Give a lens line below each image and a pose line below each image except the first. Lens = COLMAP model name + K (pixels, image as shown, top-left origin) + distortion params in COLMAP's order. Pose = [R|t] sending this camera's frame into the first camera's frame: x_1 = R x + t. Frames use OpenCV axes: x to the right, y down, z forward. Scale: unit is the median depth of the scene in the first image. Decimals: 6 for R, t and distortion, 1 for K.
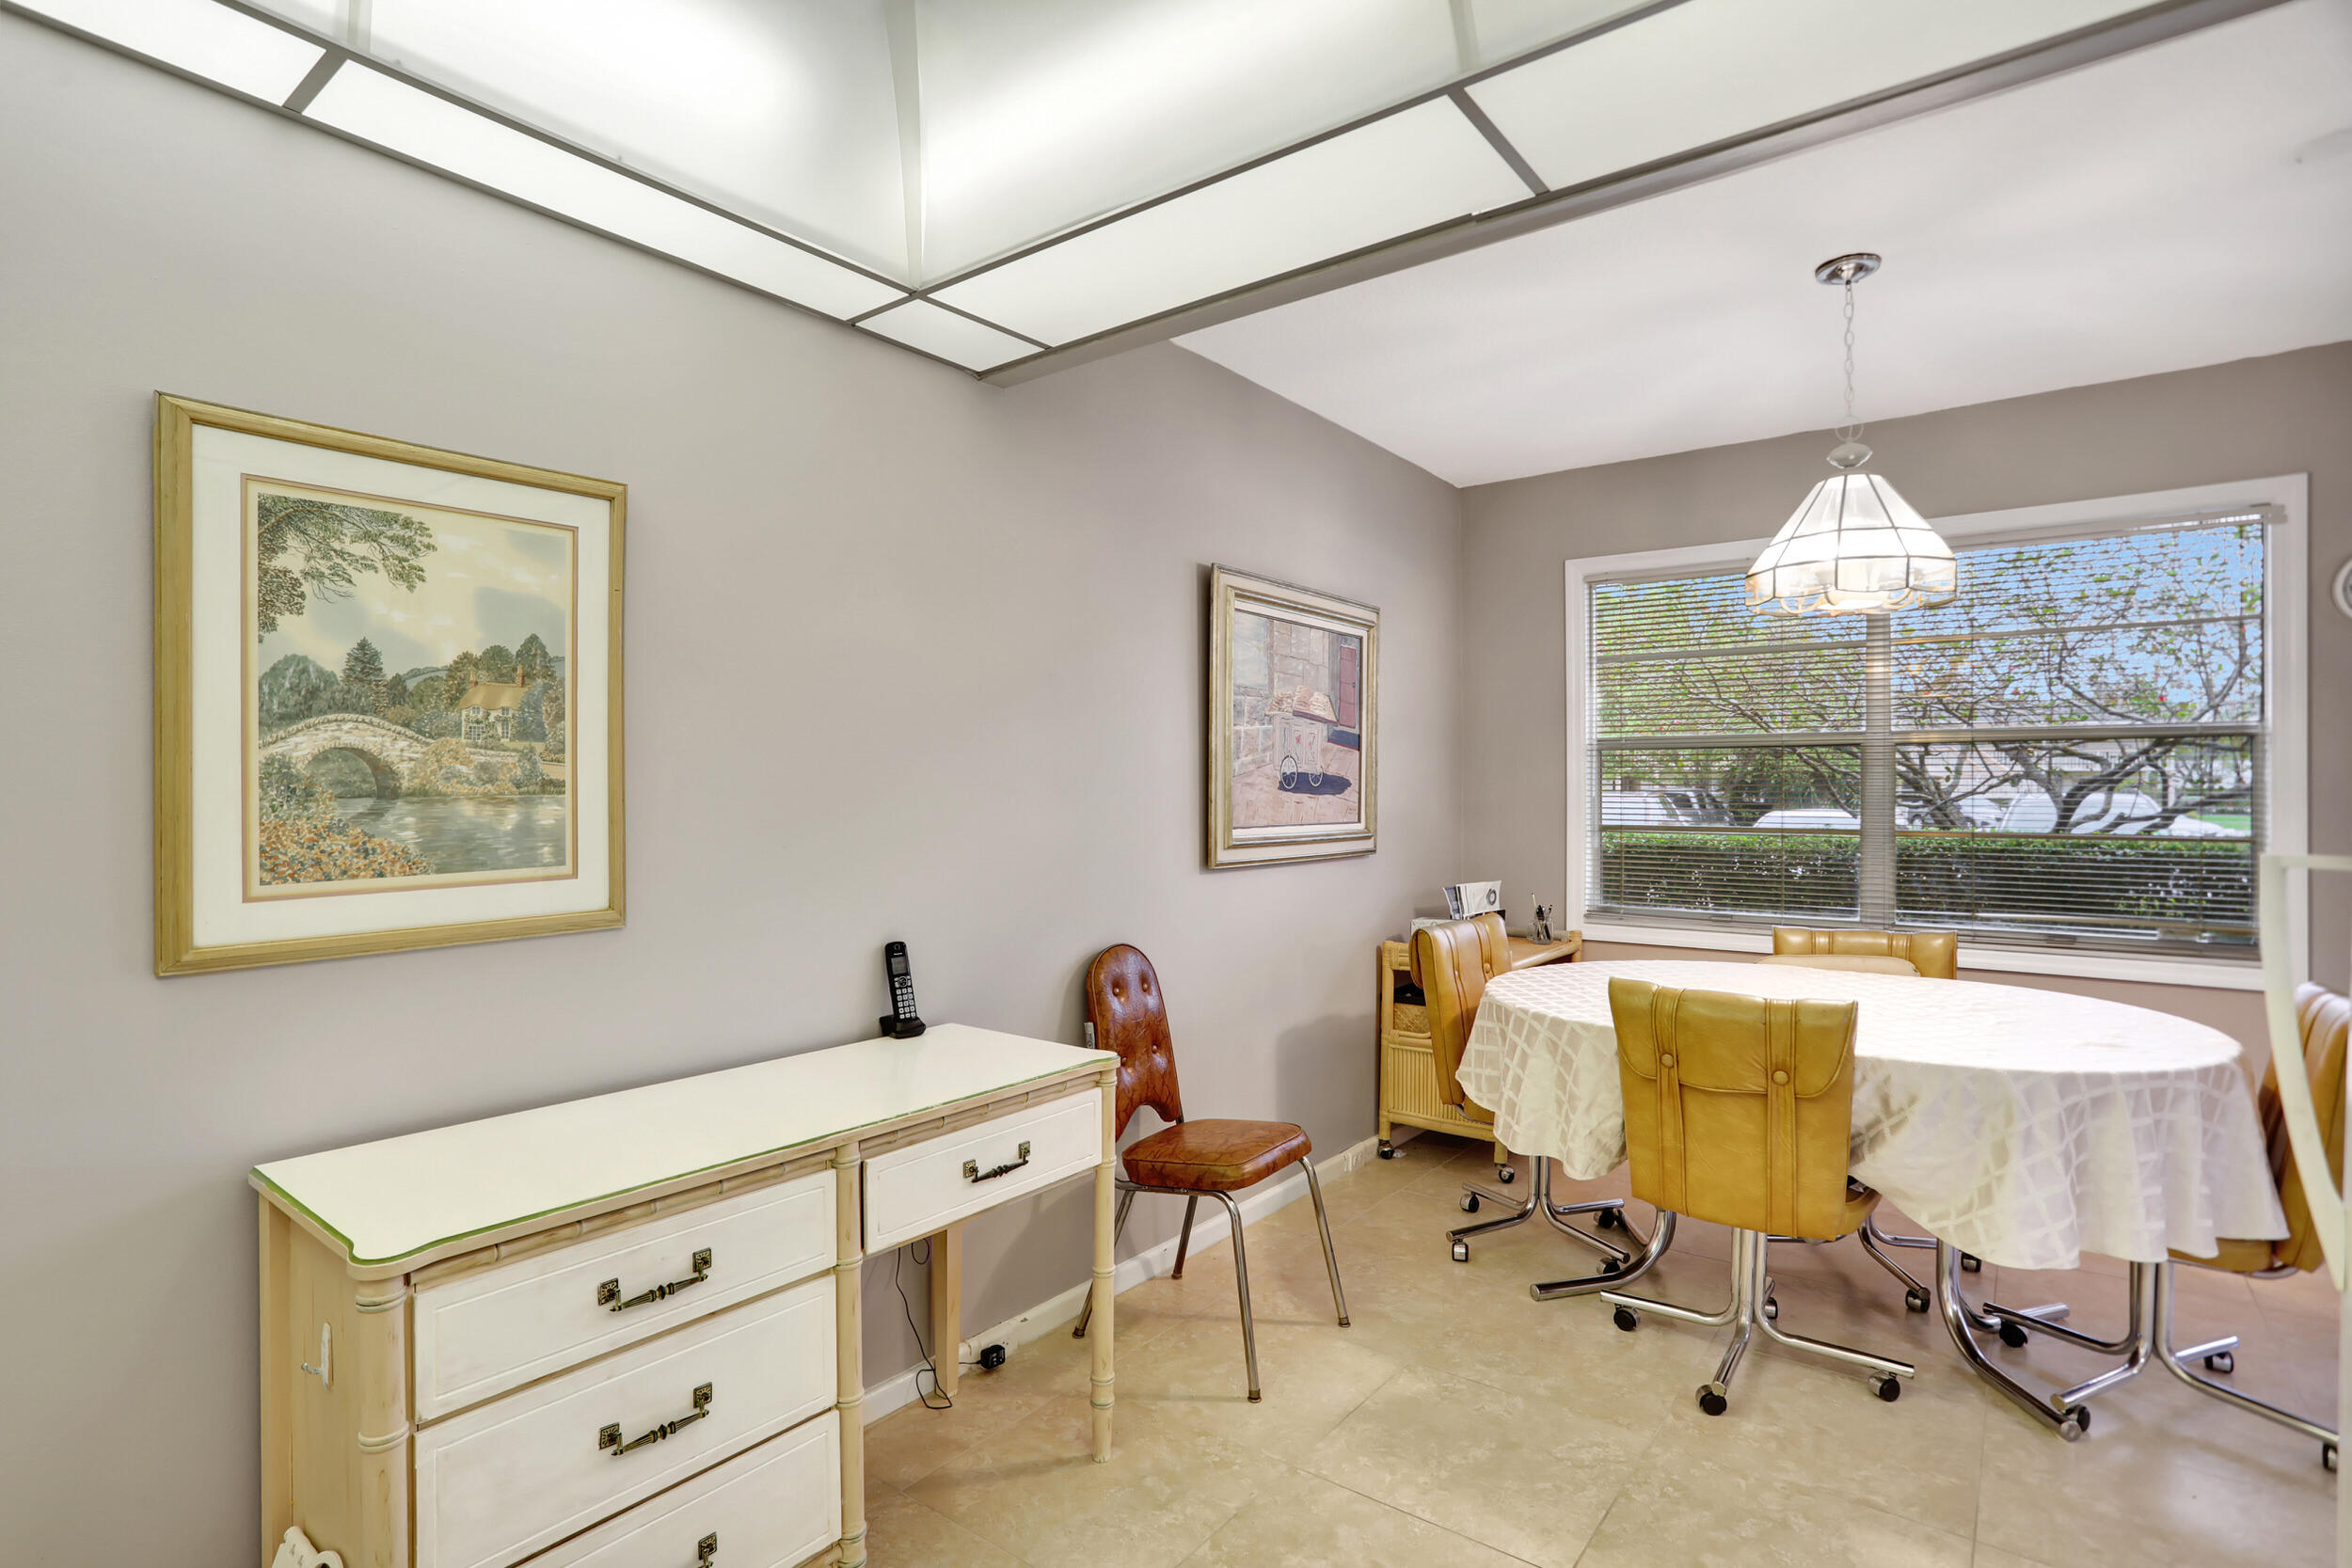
lens RADIAL K [[1164.6, 0, 1139.8], [0, 1164.6, 791.2], [0, 0, 1]] dist [-0.044276, 0.018252]
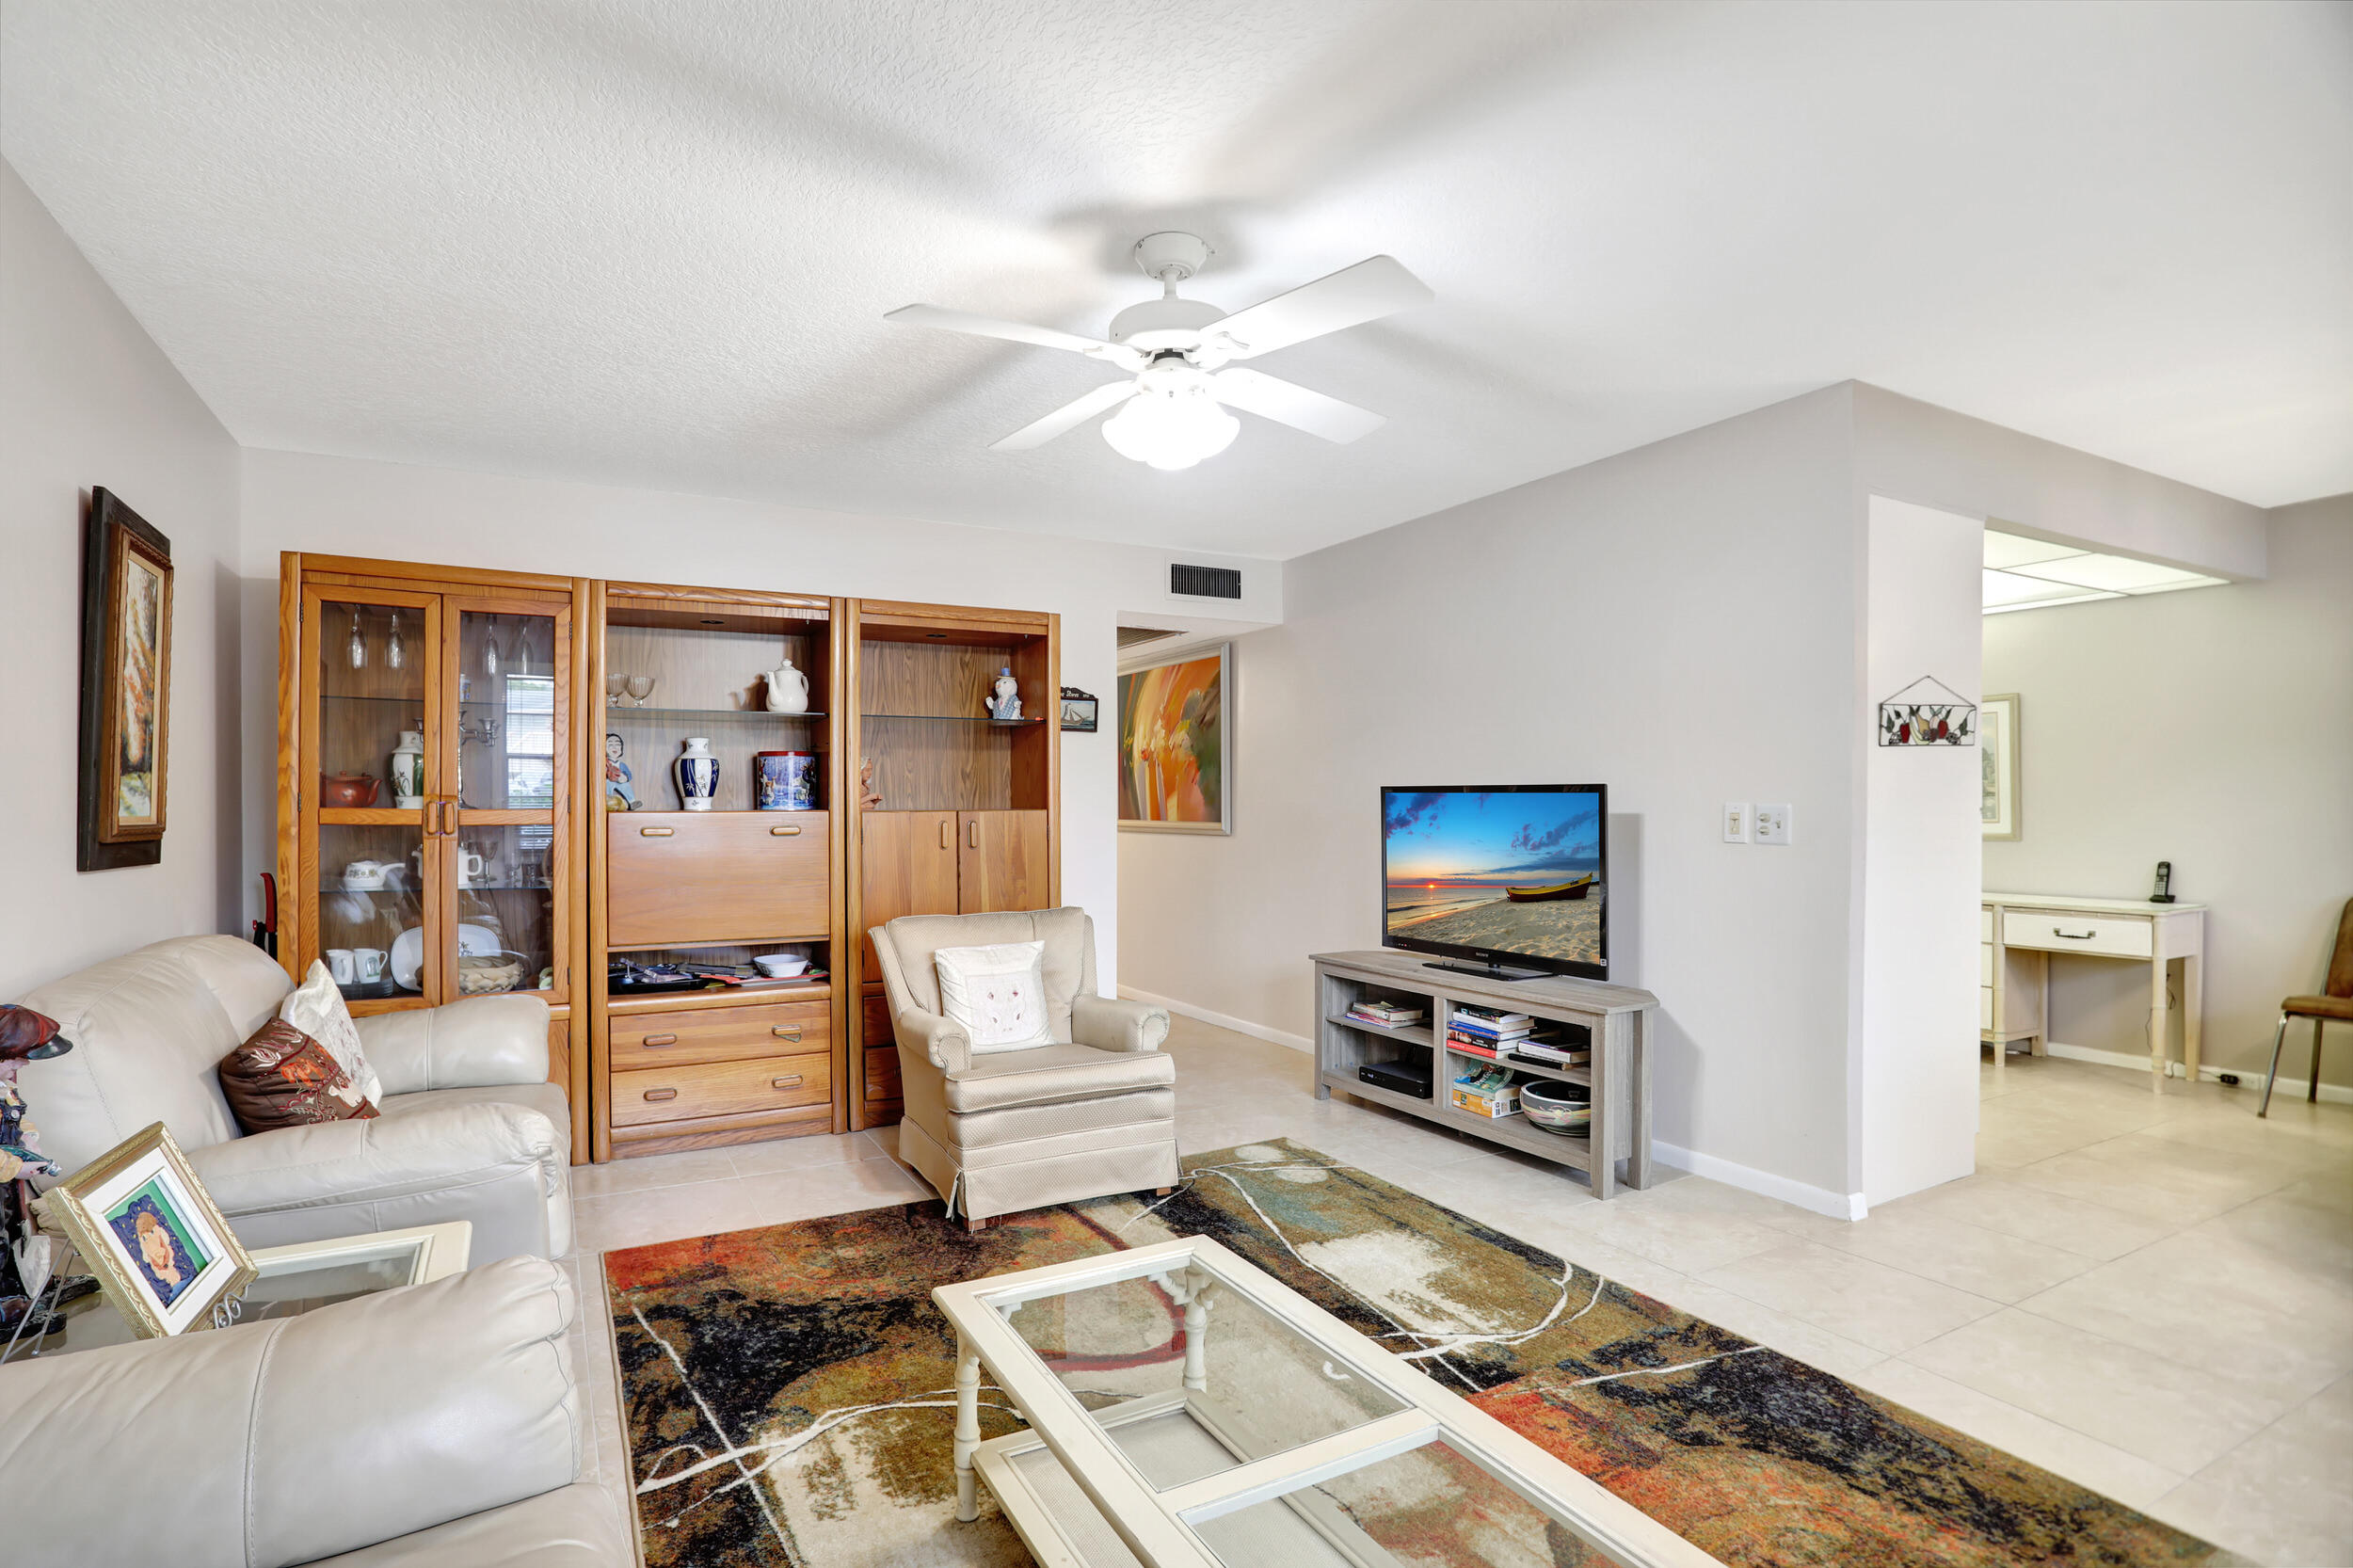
lens RADIAL K [[1165.2, 0, 1129.6], [0, 1165.2, 796.5], [0, 0, 1]] dist [-0.044276, 0.018252]
pose [[-0.394294, -0.002760, -0.918980, 1.827987], [-0.006370, 0.999980, -0.000270, 0.011791], [0.918962, 0.005747, -0.394304, 0.021432]]
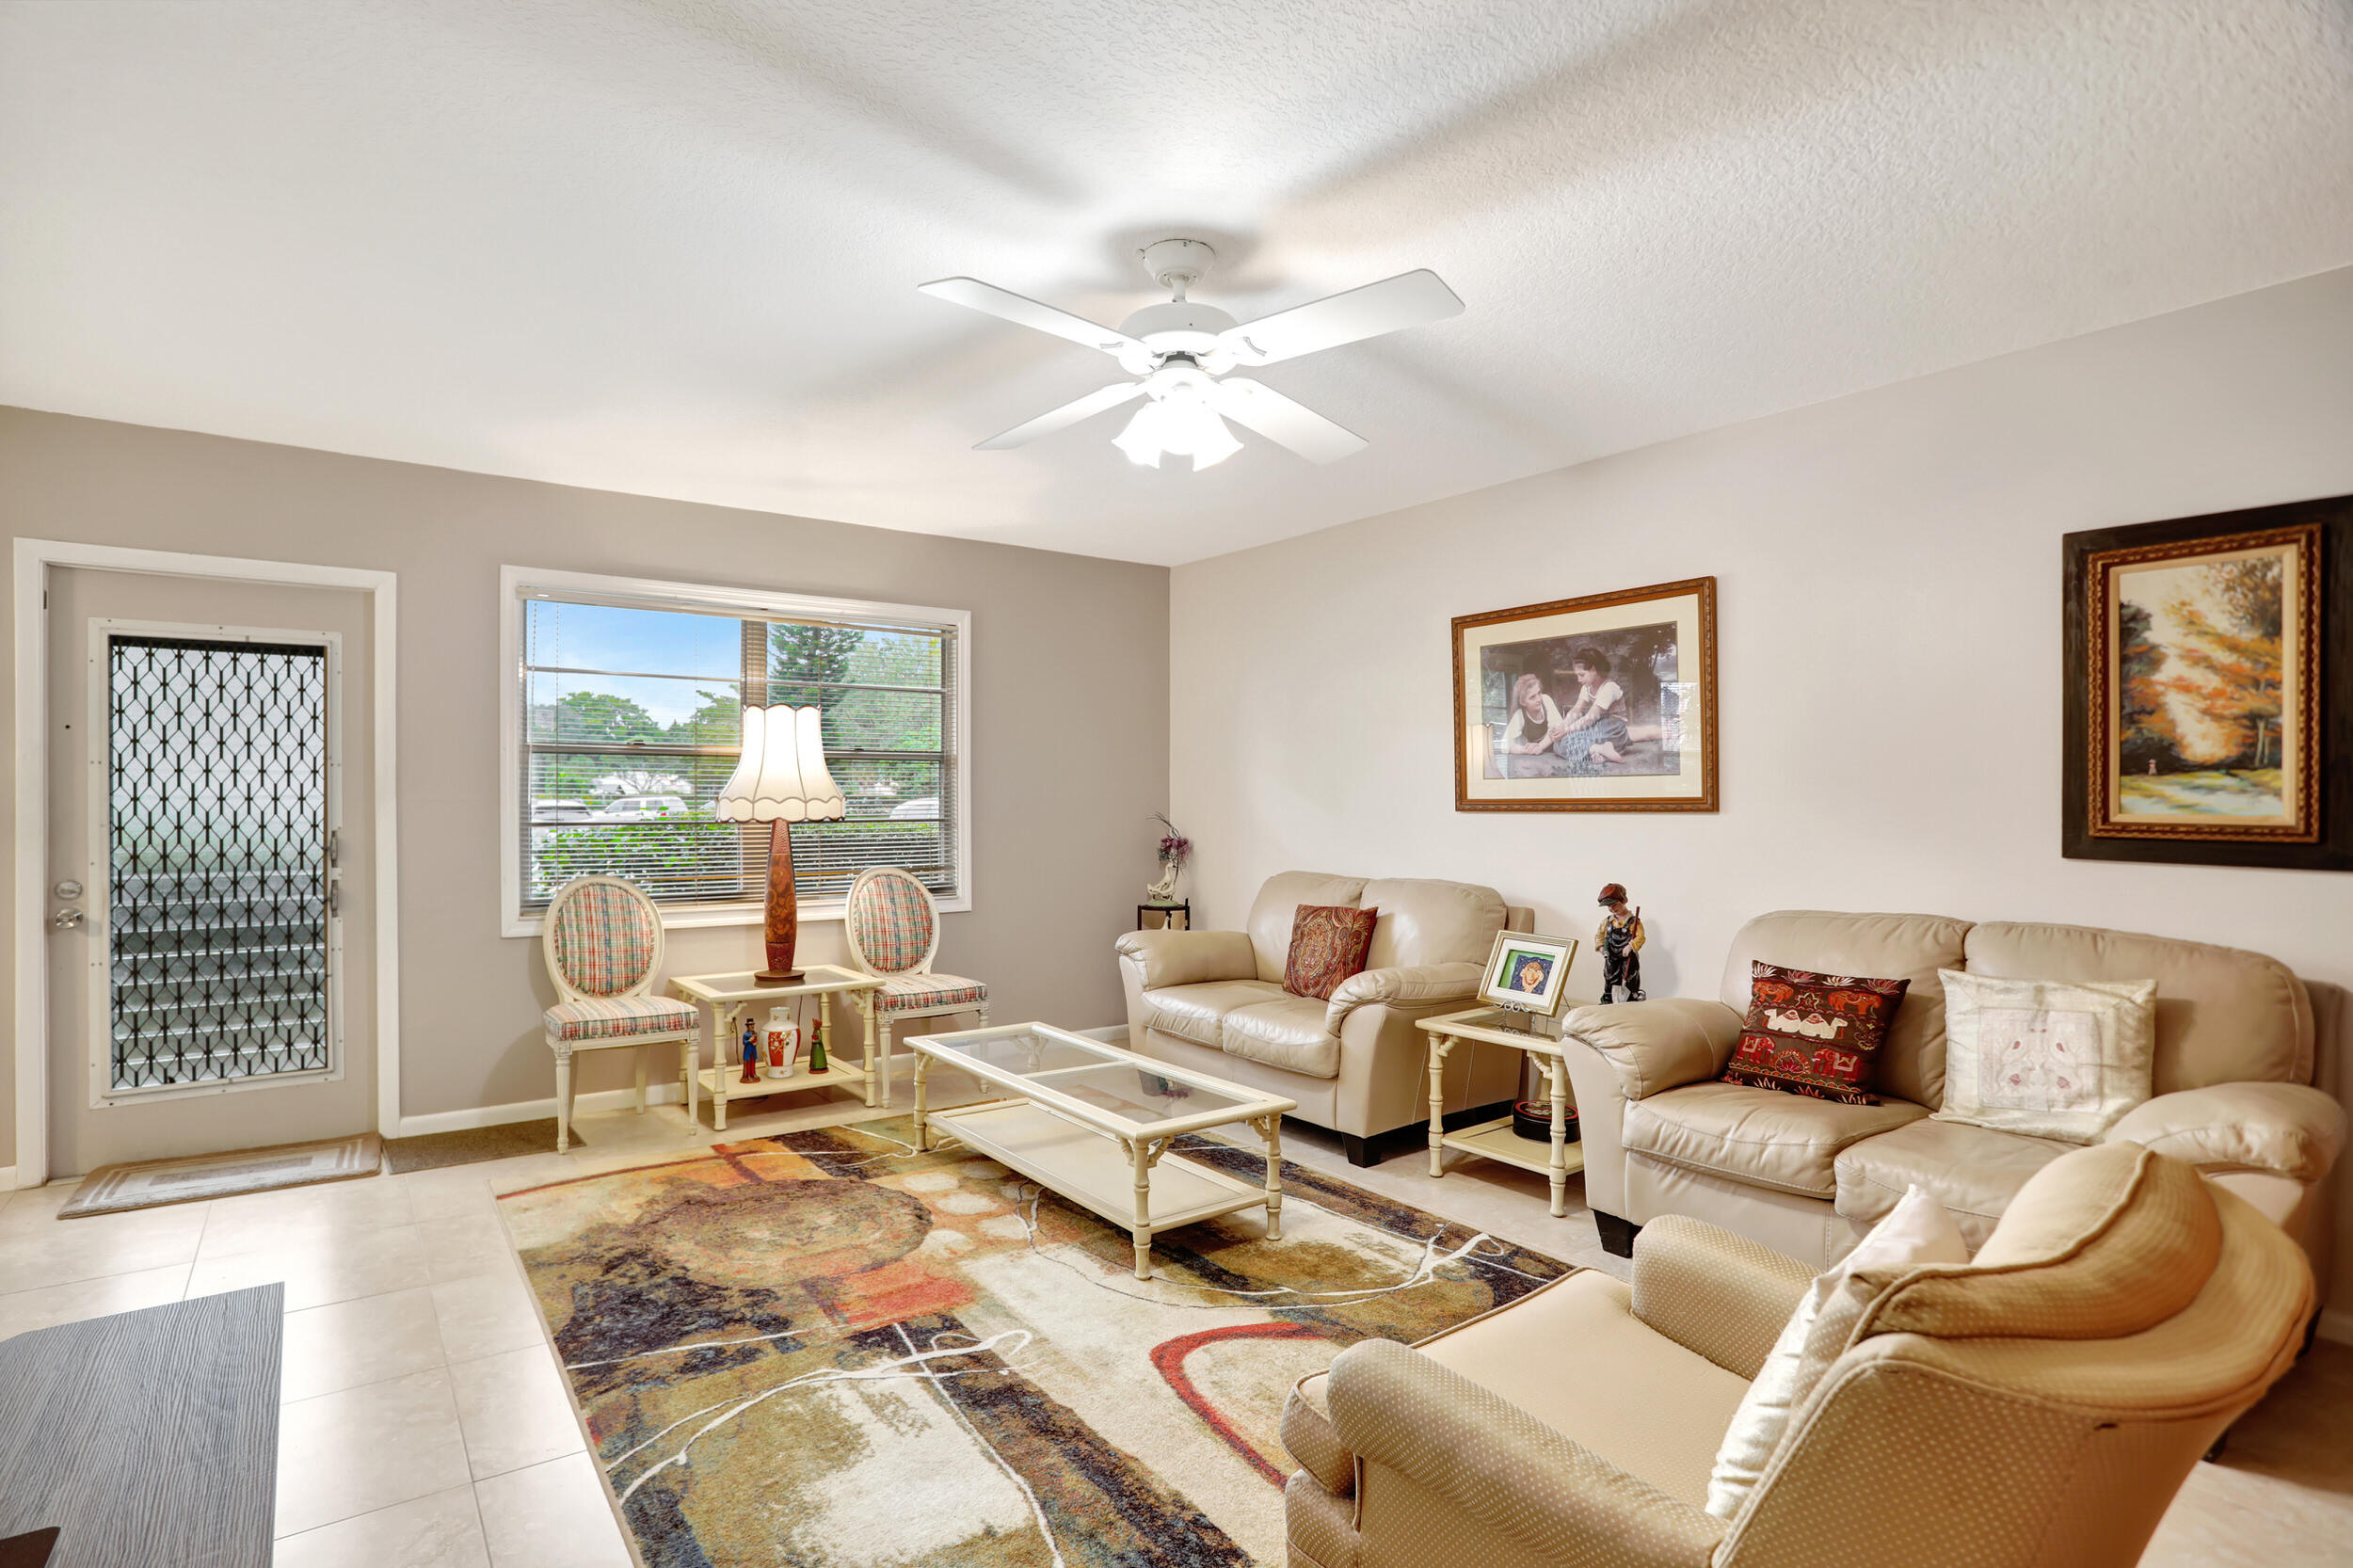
lens RADIAL K [[1165.2, 0, 1114.2], [0, 1165.2, 806.2], [0, 0, 1]] dist [-0.044276, 0.018252]
pose [[0.284092, -0.005238, 0.958783, 0.307244], [0.005673, 0.999977, 0.003782, 0.016825], [-0.958780, 0.004364, 0.284115, -0.448832]]
